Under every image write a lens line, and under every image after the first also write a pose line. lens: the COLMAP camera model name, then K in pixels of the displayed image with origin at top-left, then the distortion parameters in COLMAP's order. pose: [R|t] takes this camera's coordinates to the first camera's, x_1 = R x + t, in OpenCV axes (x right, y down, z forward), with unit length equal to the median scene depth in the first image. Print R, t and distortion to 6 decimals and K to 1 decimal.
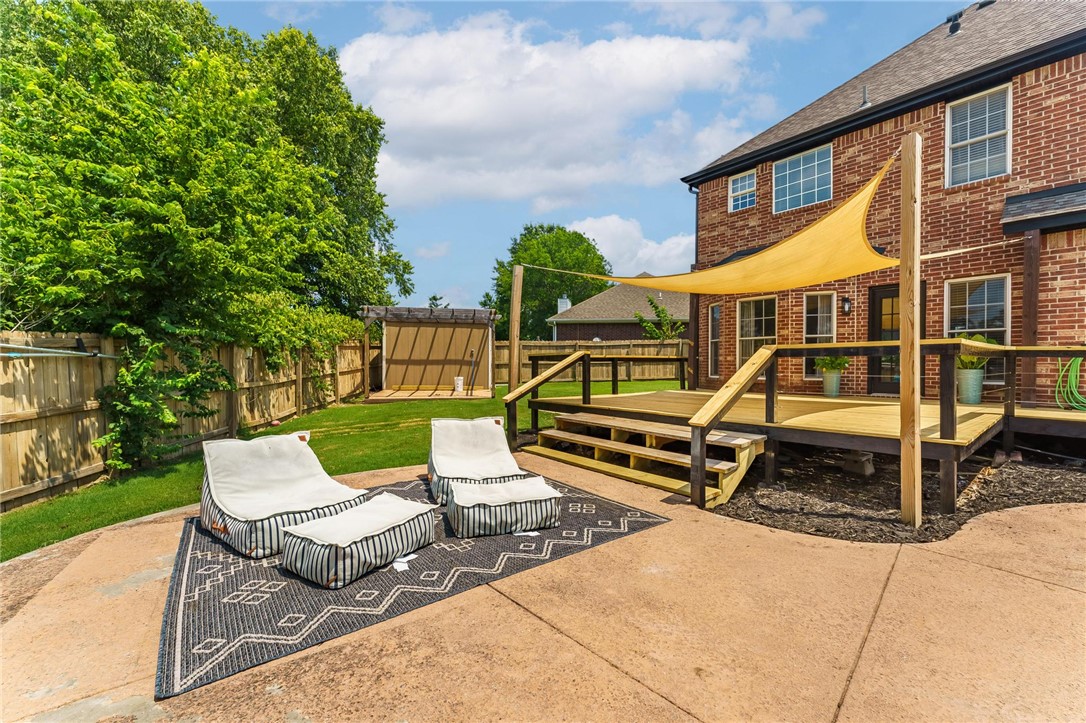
lens RADIAL K [[436.3, 0, 544.9], [0, 436.3, 364.2], [0, 0, 1]] dist [0.004816, -0.000080]
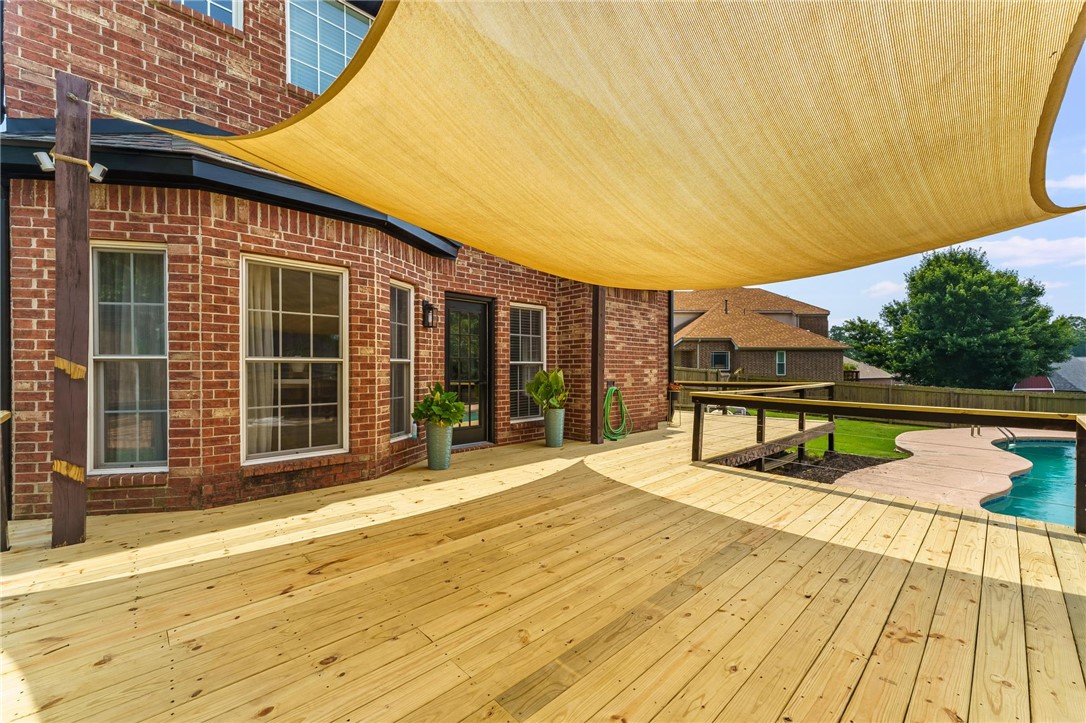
lens RADIAL K [[436.3, 0, 542.3], [0, 436.3, 370.7], [0, 0, 1]] dist [0.004816, -0.000080]
pose [[-0.063455, -0.017417, 0.997833, 0.161372], [-0.007299, 0.999829, 0.016987, -0.184739], [-0.997958, -0.006205, -0.063571, 2.497329]]
